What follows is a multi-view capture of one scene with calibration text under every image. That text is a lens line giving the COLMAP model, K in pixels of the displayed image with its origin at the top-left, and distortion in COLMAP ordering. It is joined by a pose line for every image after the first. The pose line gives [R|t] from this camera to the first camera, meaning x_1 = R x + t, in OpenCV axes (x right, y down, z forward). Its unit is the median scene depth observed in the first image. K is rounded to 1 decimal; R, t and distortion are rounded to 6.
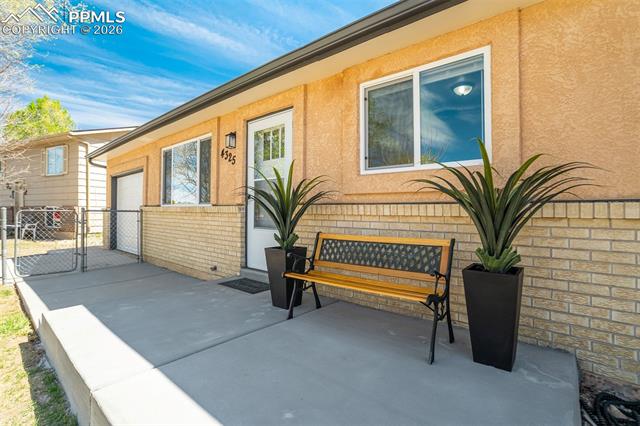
lens RADIAL K [[299.7, 0, 328.5], [0, 299.7, 211.6], [0, 0, 1]] dist [-0.003485, 0.000050]
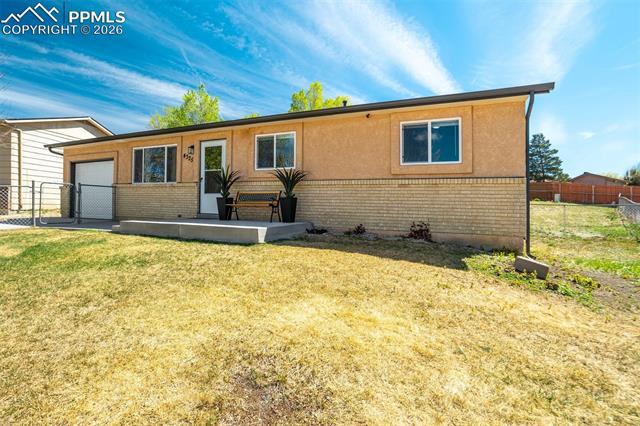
lens RADIAL K [[299.7, 0, 328.5], [0, 299.7, 211.6], [0, 0, 1]] dist [-0.003485, 0.000050]
pose [[0.959371, 0.006424, 0.282075, -0.010054], [-0.011960, 0.999768, 0.017910, 0.132600], [-0.281895, -0.020556, 0.959225, -1.239951]]
